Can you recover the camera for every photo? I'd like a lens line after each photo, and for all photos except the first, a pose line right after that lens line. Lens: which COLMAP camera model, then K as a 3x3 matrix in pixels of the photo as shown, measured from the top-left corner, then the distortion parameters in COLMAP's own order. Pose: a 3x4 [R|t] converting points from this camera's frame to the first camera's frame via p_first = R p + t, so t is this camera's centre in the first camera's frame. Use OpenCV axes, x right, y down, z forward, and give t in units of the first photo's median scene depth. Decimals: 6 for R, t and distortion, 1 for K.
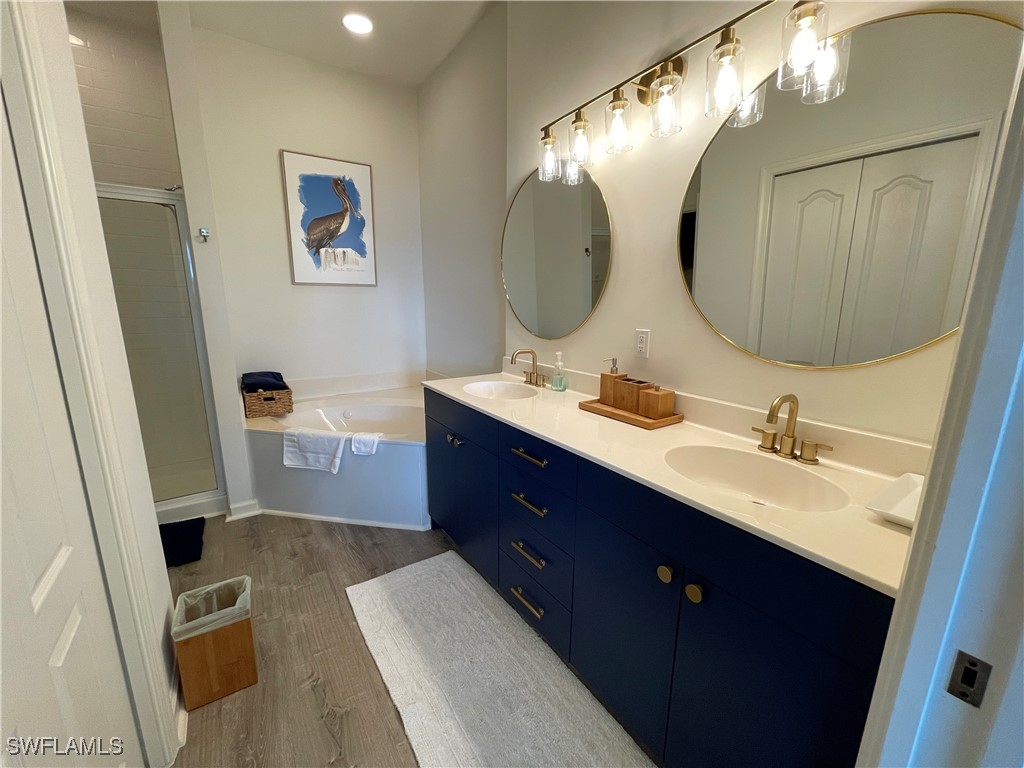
lens RADIAL K [[412.8, 0, 507.0], [0, 412.8, 385.5], [0, 0, 1]] dist [-0.007933, 0.002532]
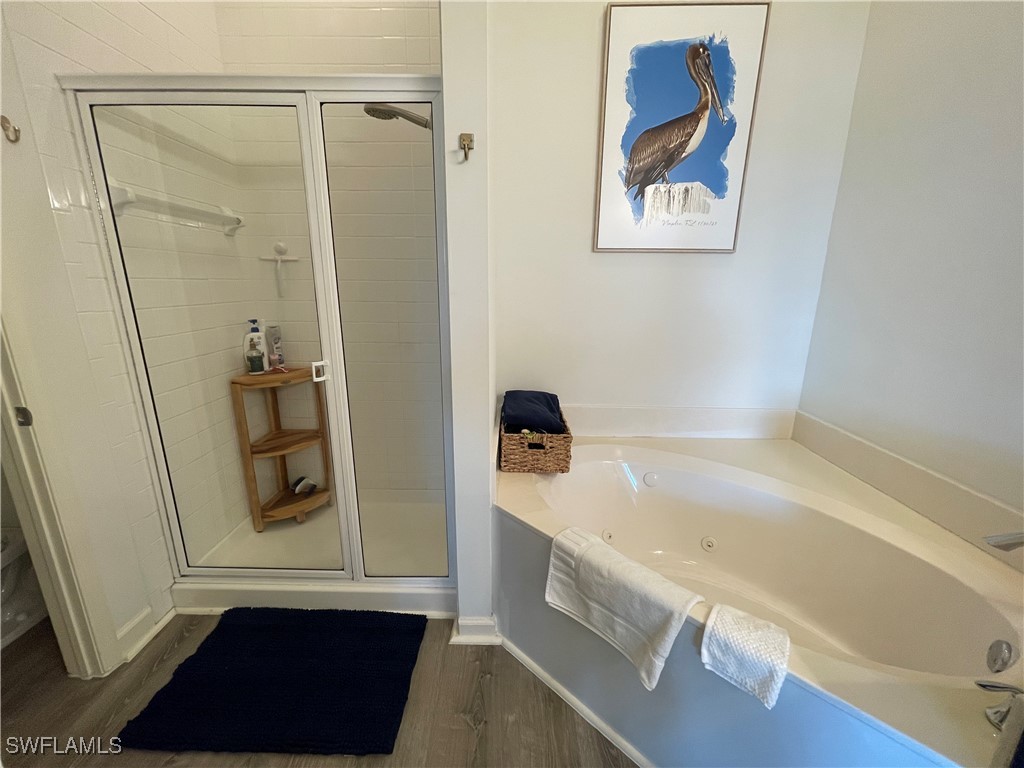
lens RADIAL K [[412.8, 0, 509.7], [0, 412.8, 382.6], [0, 0, 1]] dist [-0.007933, 0.002532]
pose [[0.823595, 0.137292, -0.550311, -0.296478], [-0.117621, 0.990511, 0.071083, -0.094797], [0.554849, 0.006185, 0.831928, 0.487544]]
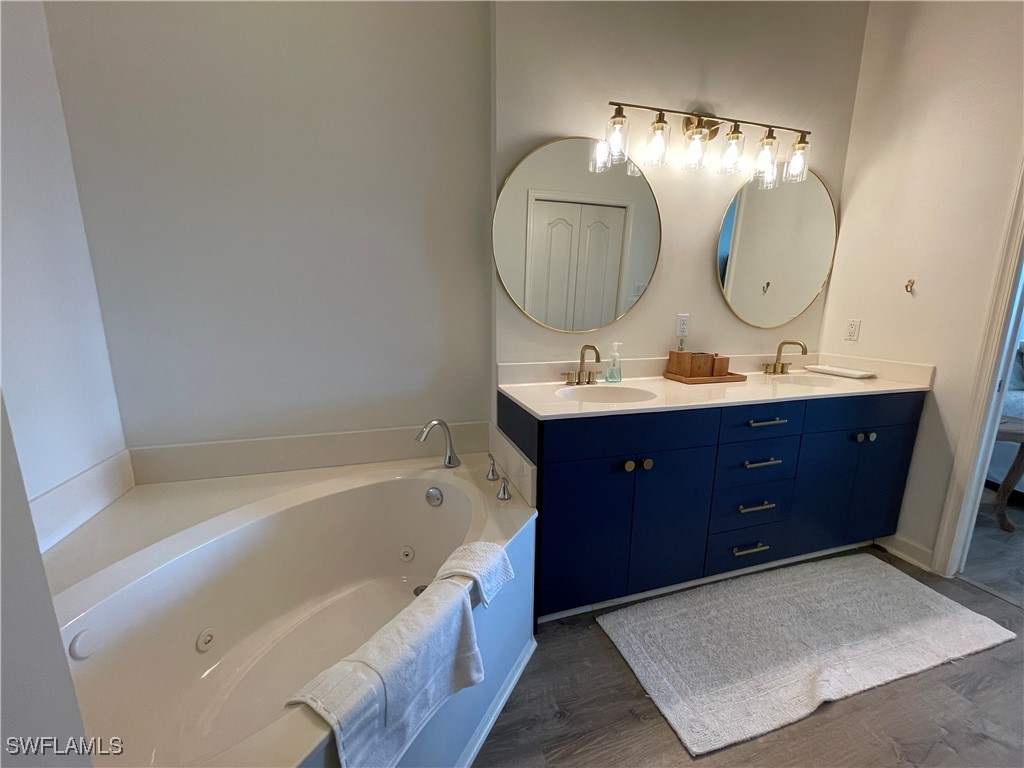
lens RADIAL K [[412.8, 0, 506.9], [0, 412.8, 385.5], [0, 0, 1]] dist [-0.007933, 0.002532]
pose [[0.286748, -0.187356, 0.939507, -0.652121], [0.187576, 0.972688, 0.136723, -0.120211], [-0.939463, 0.137024, 0.314060, 0.688604]]
